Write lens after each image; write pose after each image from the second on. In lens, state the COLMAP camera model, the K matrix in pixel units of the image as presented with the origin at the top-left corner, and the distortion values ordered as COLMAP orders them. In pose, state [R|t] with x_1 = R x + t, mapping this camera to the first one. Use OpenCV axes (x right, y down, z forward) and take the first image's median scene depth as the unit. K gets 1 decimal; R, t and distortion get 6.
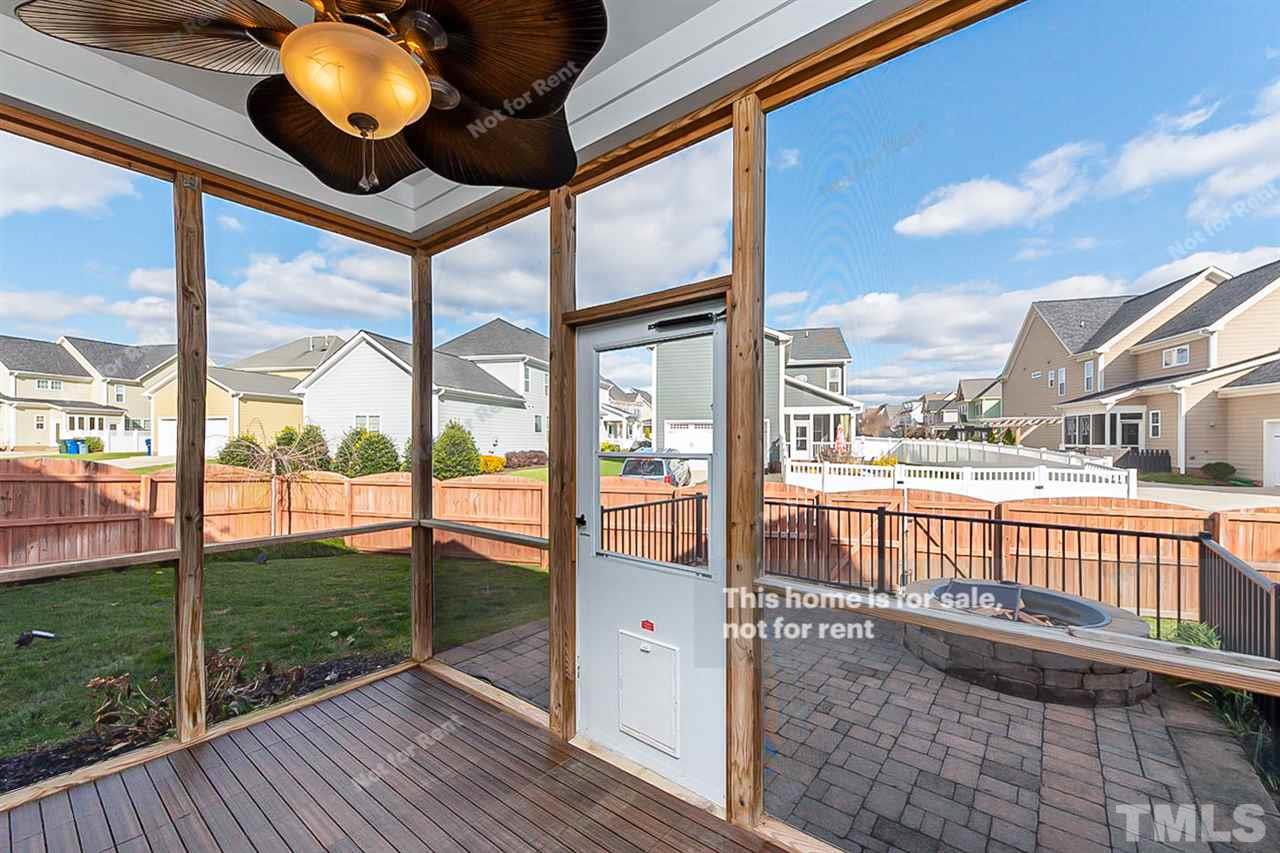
lens RADIAL K [[500.6, 0, 628.7], [0, 500.6, 436.0], [0, 0, 1]] dist [0.013112, -0.000154]
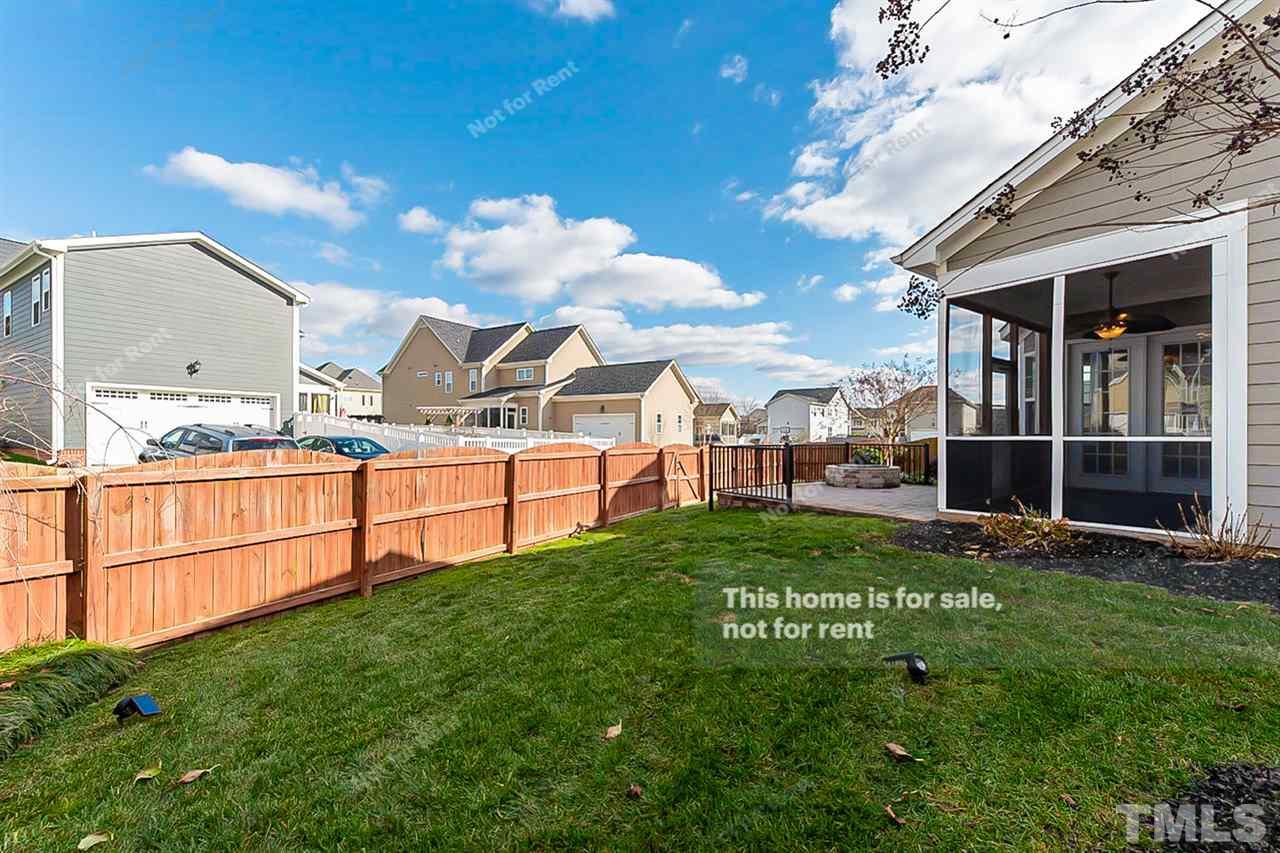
lens RADIAL K [[500.6, 0, 641.3], [0, 500.6, 430.9], [0, 0, 1]] dist [0.013112, -0.000154]
pose [[0.267344, 0.003903, 0.963593, -0.395324], [-0.011163, 0.999937, -0.000953, 0.023762], [-0.963537, -0.010502, 0.267370, 0.239073]]
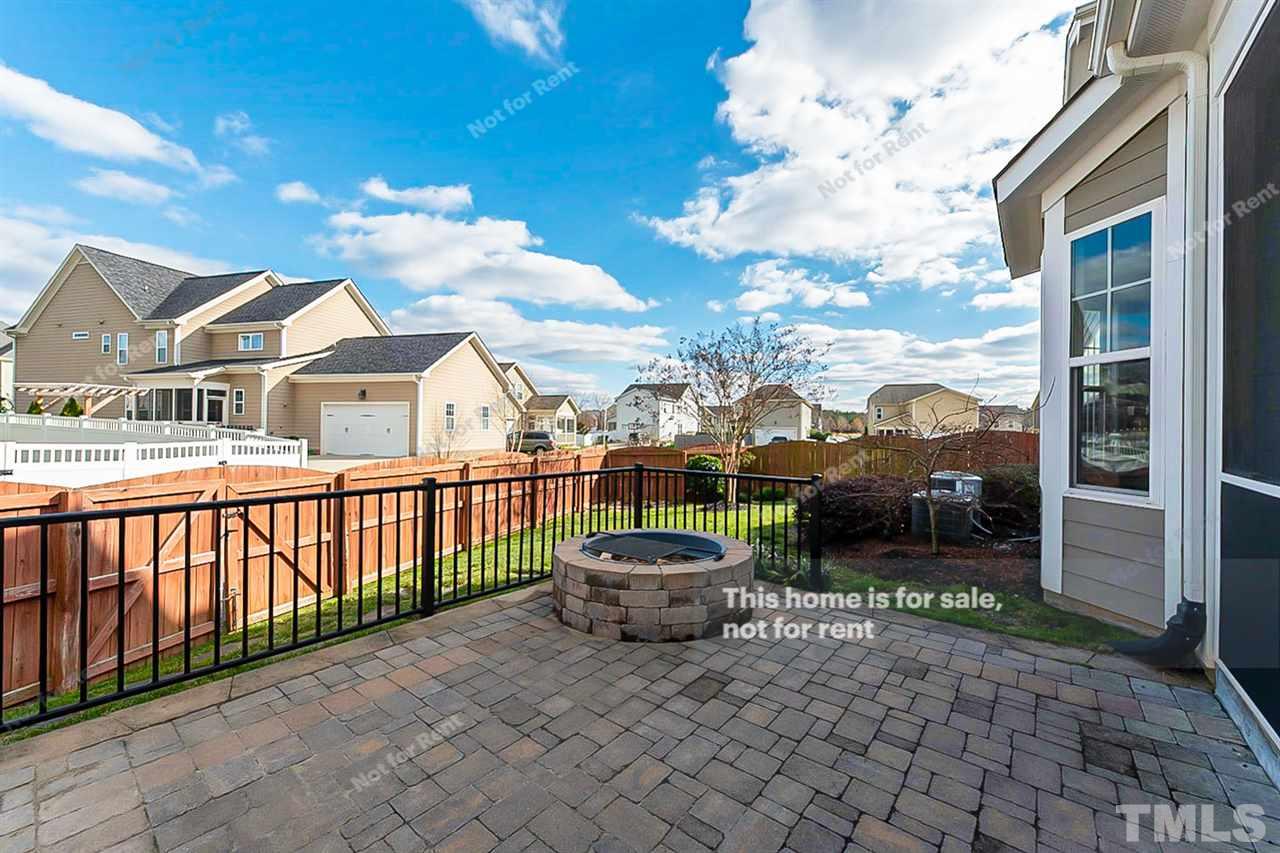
lens RADIAL K [[500.6, 0, 651.1], [0, 500.6, 423.9], [0, 0, 1]] dist [0.013112, -0.000154]
pose [[-0.020192, 0.009694, 0.999749, -0.036297], [-0.021061, 0.999727, -0.010119, 0.016458], [-0.999574, -0.021260, -0.019982, 0.167408]]
